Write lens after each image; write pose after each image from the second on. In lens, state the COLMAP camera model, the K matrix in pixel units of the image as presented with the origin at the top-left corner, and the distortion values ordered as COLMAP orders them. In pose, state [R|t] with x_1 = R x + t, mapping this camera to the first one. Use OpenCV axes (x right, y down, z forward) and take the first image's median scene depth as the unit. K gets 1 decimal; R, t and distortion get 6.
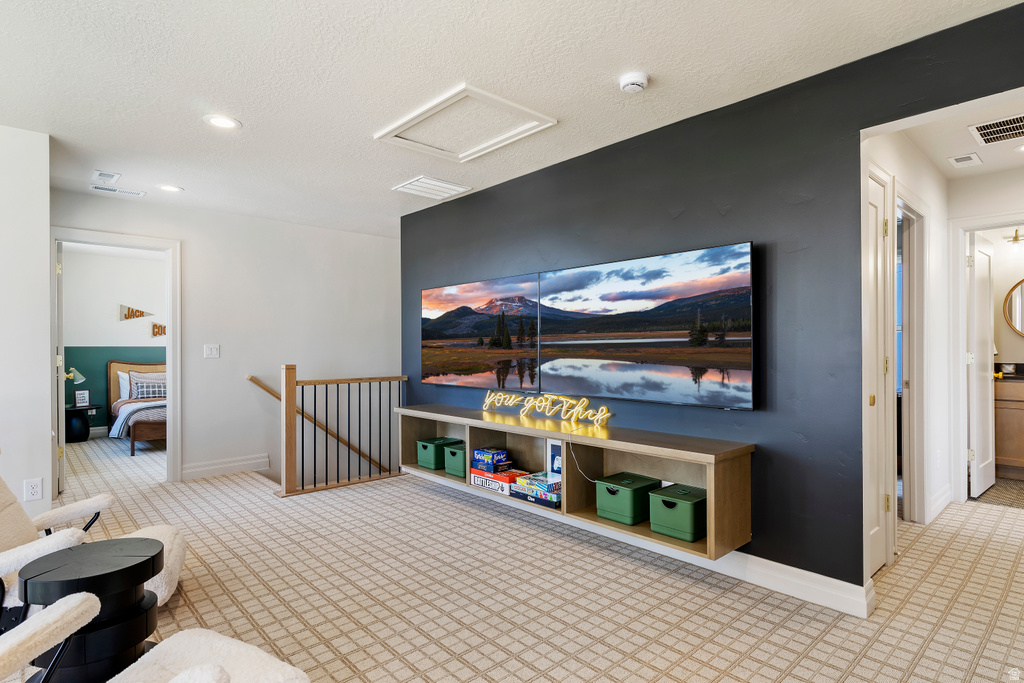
lens RADIAL K [[546.4, 0, 514.2], [0, 546.4, 344.2], [0, 0, 1]] dist [0.001606, 0.000066]
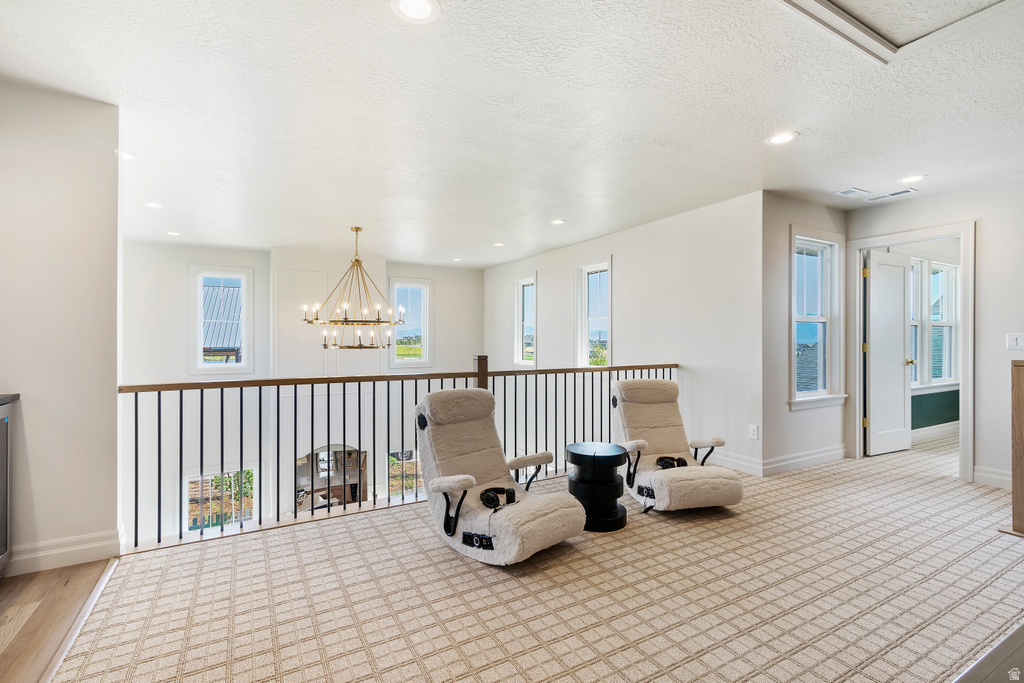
lens RADIAL K [[469.0, 0, 514.0], [0, 469.0, 338.1], [0, 0, 1]] dist [0.000482, 0.000210]
pose [[-0.227278, 0.005960, -0.973812, 0.596911], [0.002595, 0.999981, 0.005514, -0.000610], [0.973826, -0.001273, -0.227289, 0.748253]]
